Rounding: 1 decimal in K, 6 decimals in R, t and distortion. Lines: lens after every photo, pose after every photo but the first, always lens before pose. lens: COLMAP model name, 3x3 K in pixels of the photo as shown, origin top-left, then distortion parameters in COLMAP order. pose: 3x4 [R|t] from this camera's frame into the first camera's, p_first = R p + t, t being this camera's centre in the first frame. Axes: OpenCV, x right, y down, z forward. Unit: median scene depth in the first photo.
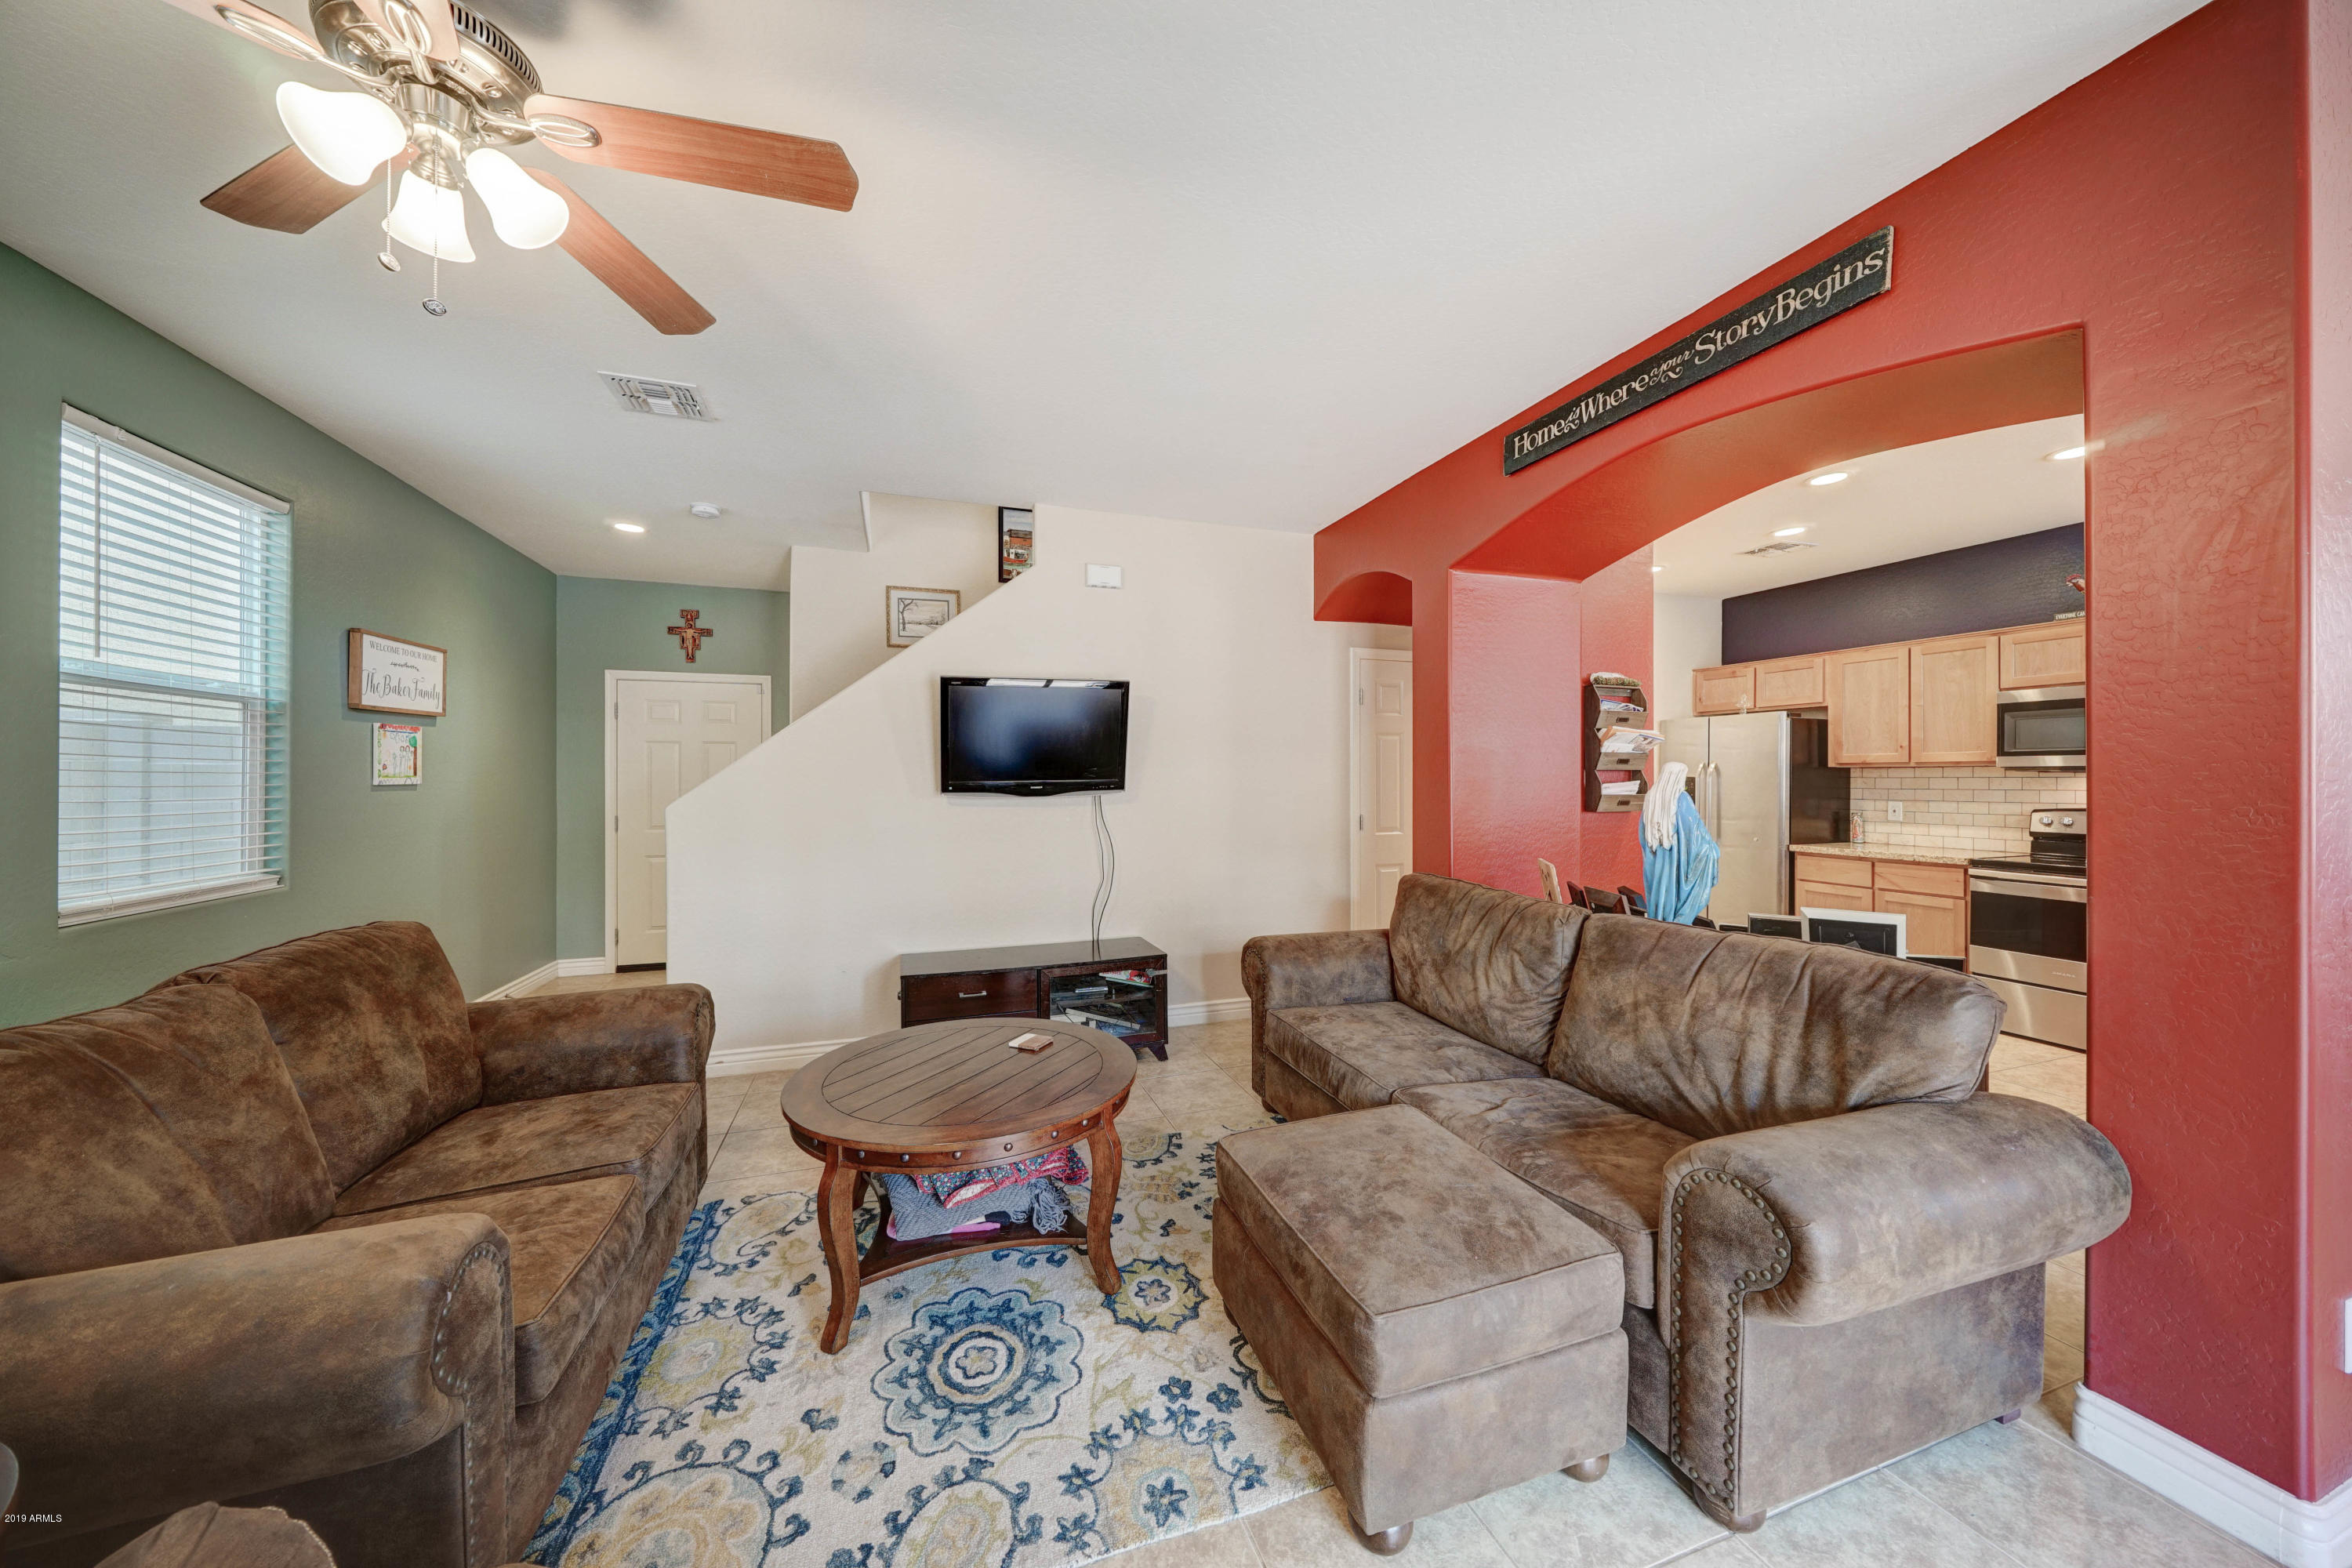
lens RADIAL K [[826.0, 0, 1220.2], [0, 826.0, 784.0], [0, 0, 1]] dist [-0.015467, 0.000056]
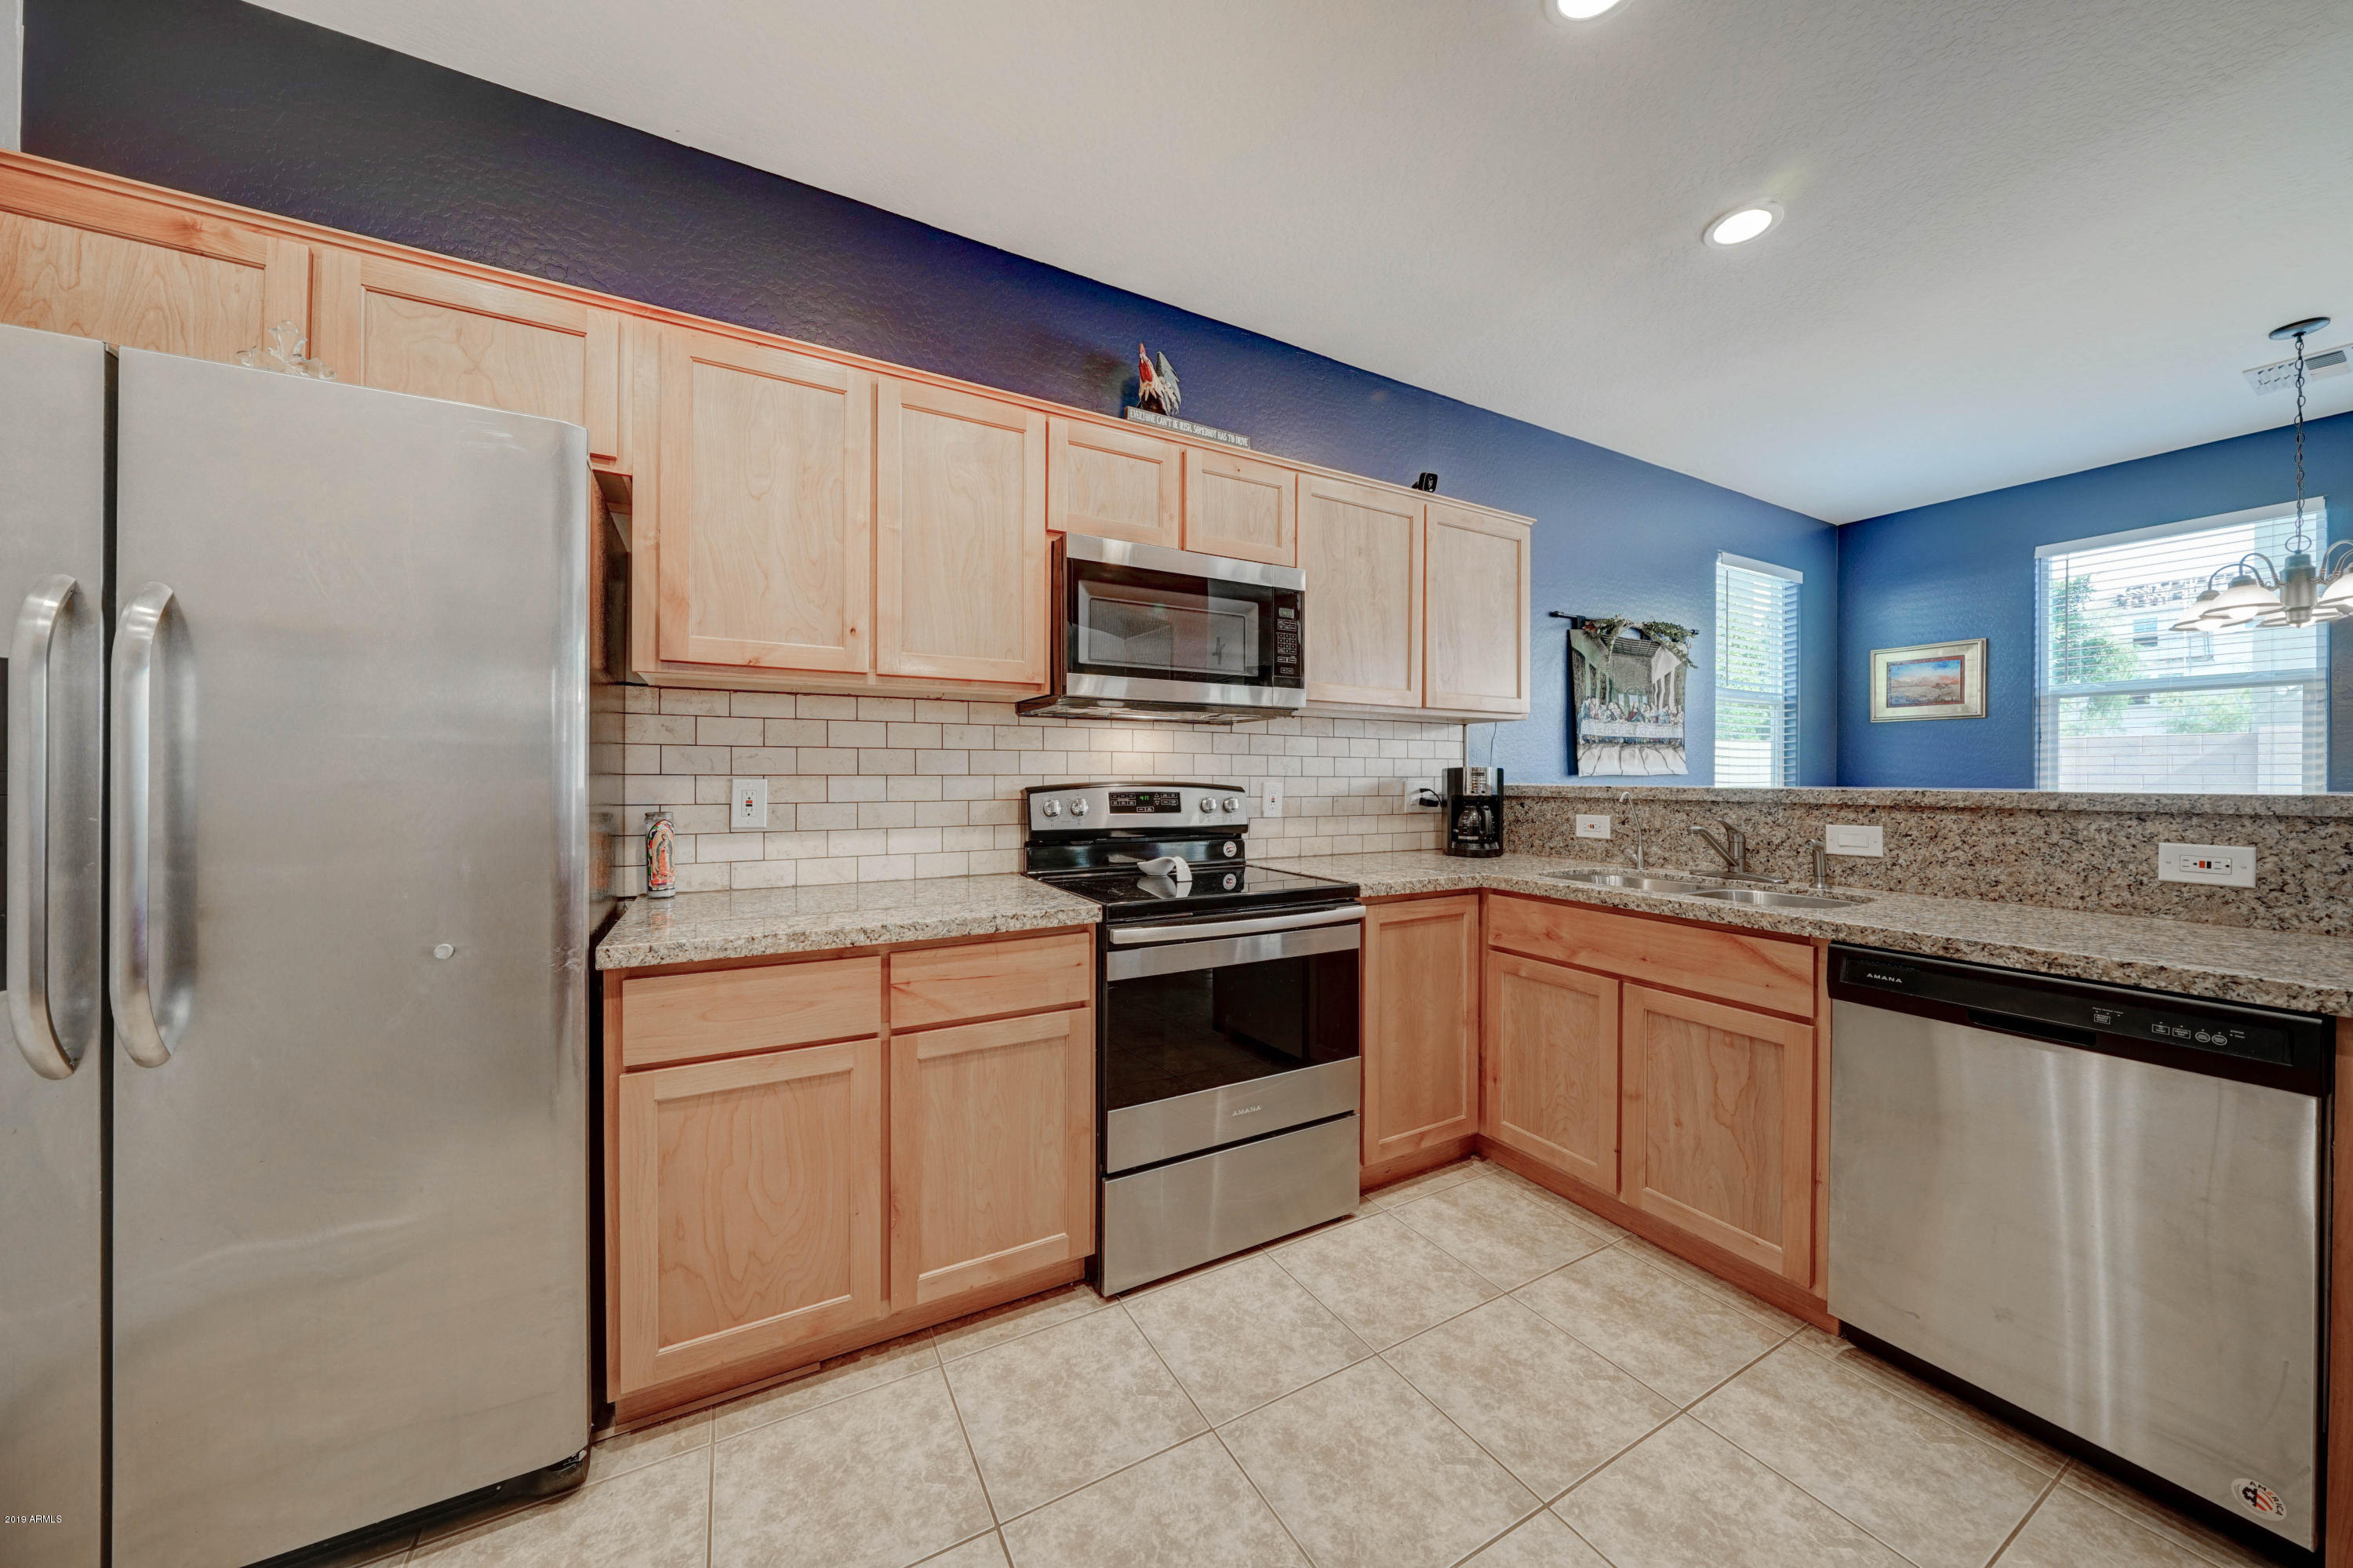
lens RADIAL K [[832.8, 0, 1134.4], [0, 832.8, 777.0], [0, 0, 1]] dist [-0.000974, -0.000199]
pose [[-0.117556, -0.006024, 0.993048, 0.484851], [0.004970, 0.999966, 0.006654, 0.022341], [-0.993054, 0.005718, -0.117522, 1.015870]]
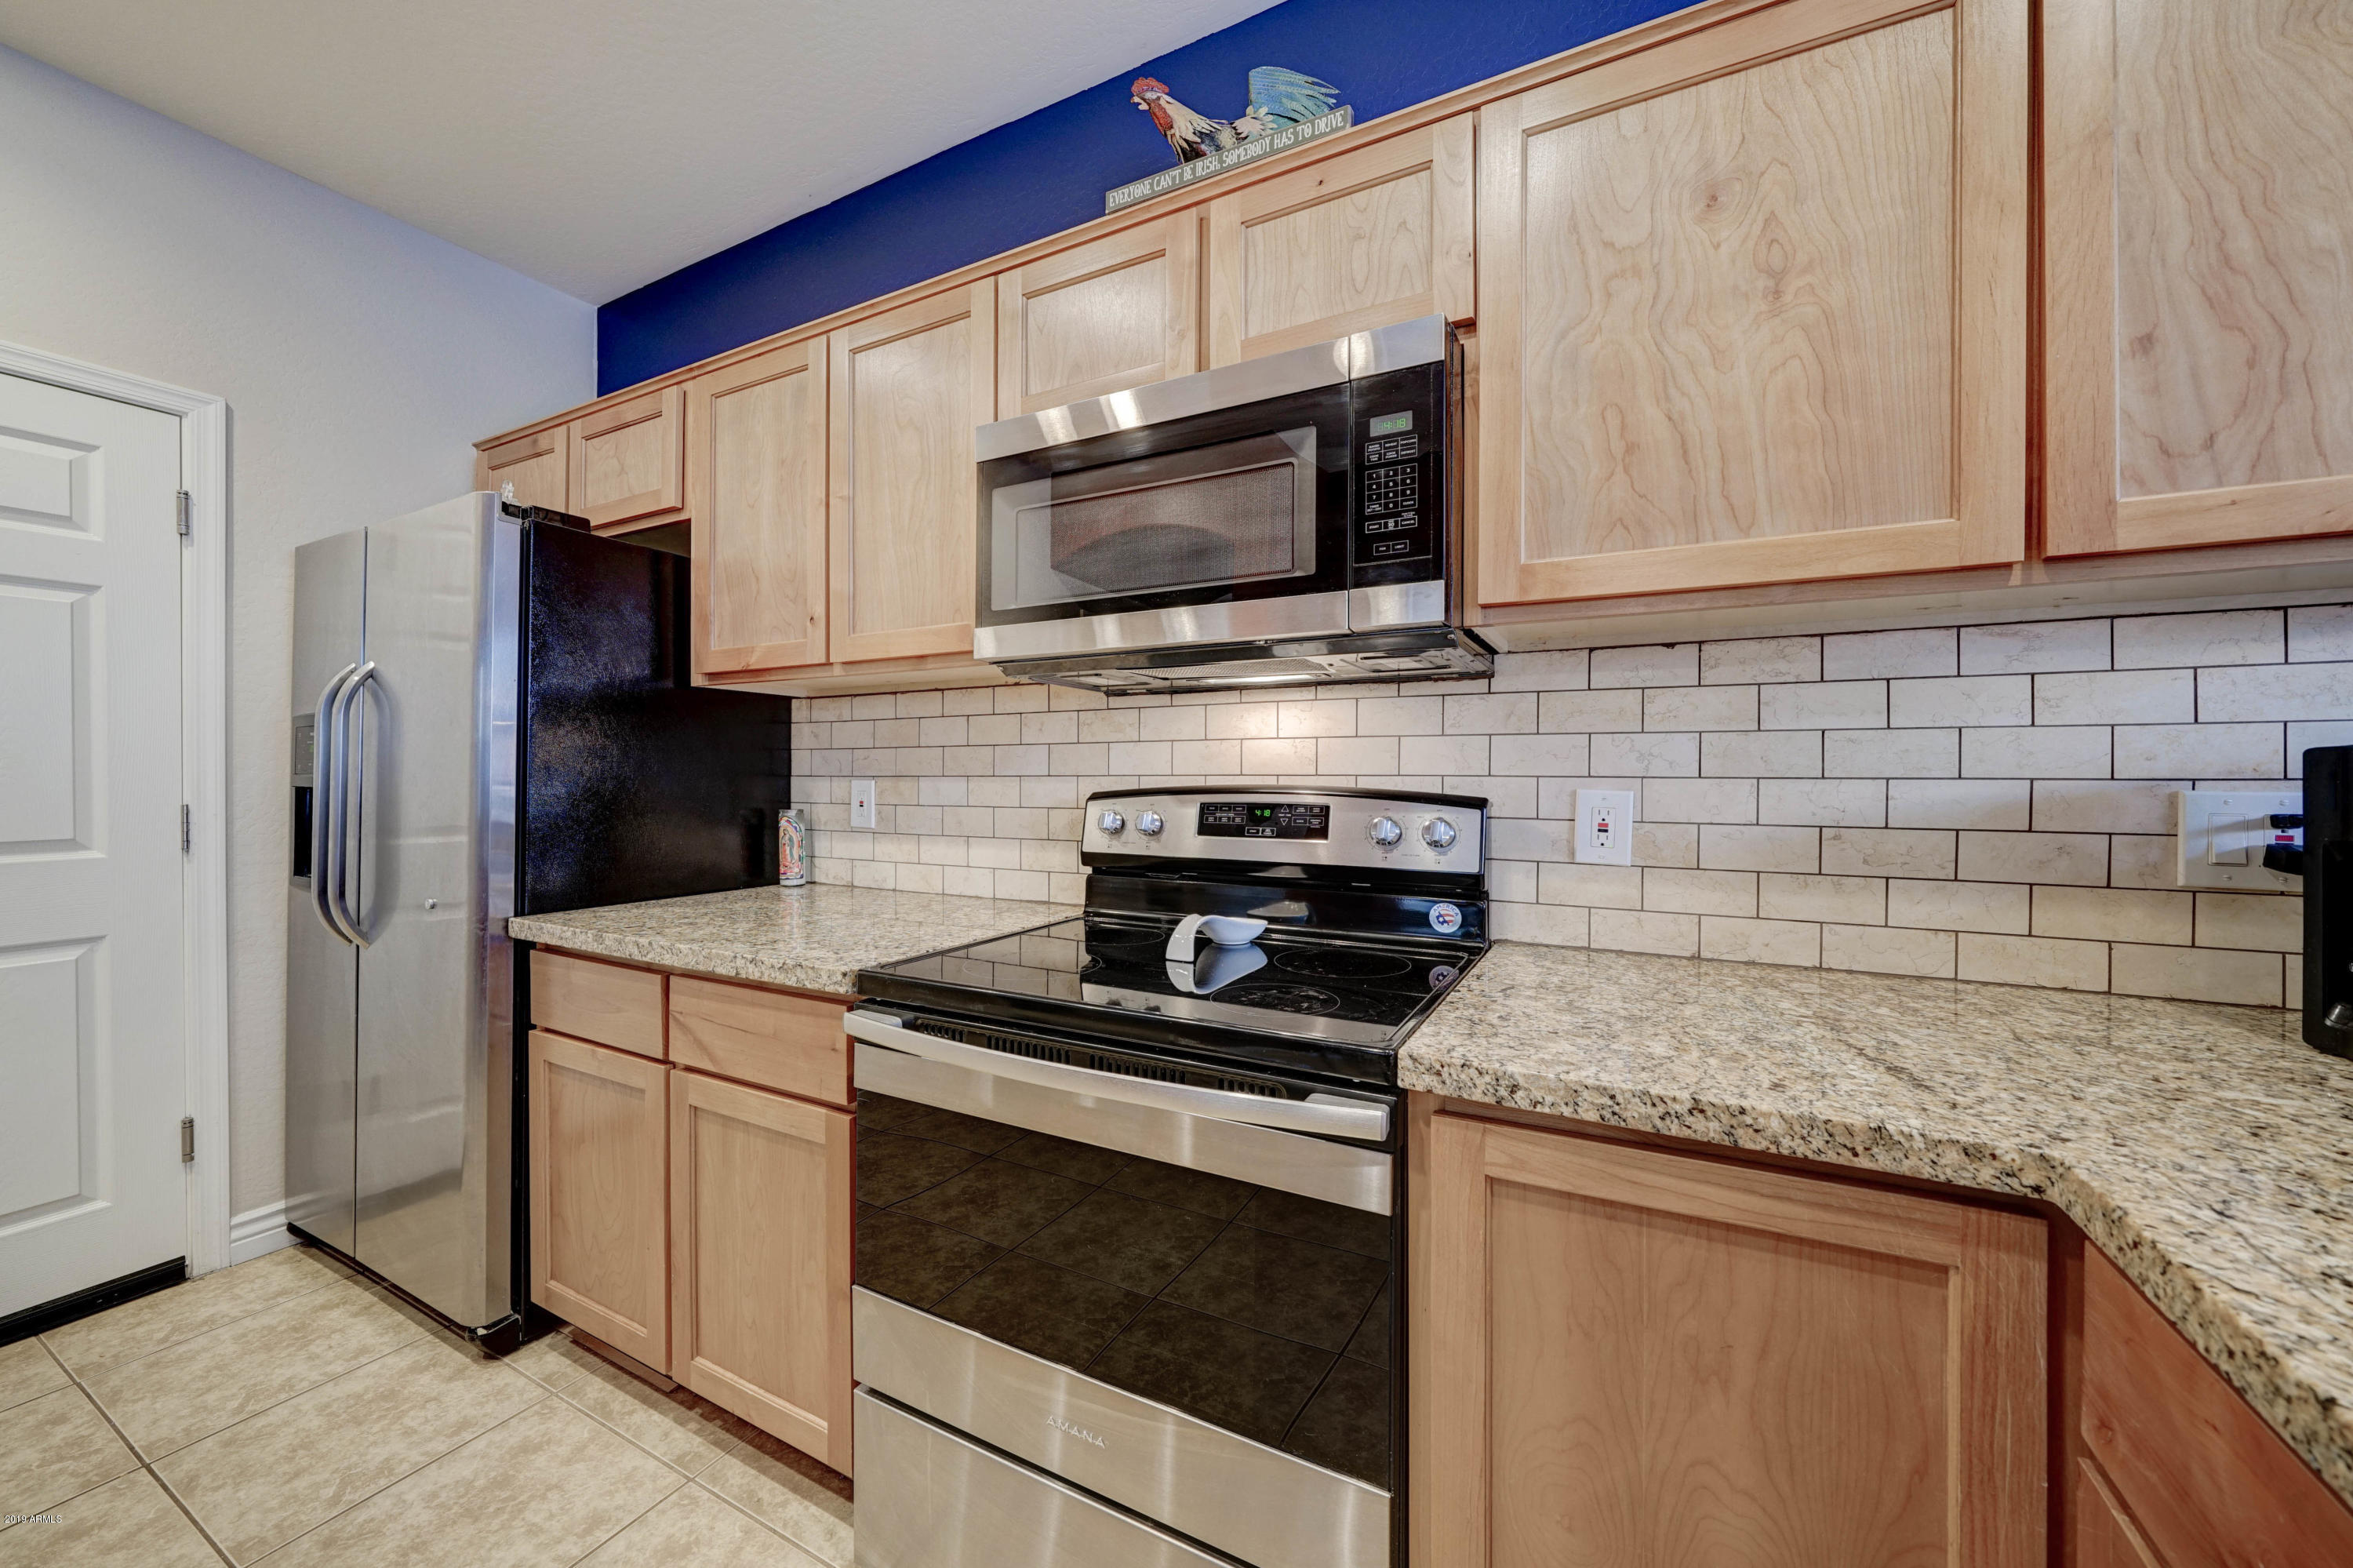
lens RADIAL K [[801.4, 0, 1185.1], [0, 801.4, 775.4], [0, 0, 1]] dist [-0.006001, 0.000013]
pose [[0.755933, 0.000368, 0.654649, 0.809647], [0.005793, 0.999957, -0.007252, 0.027162], [-0.654624, 0.009275, 0.755898, 0.709738]]
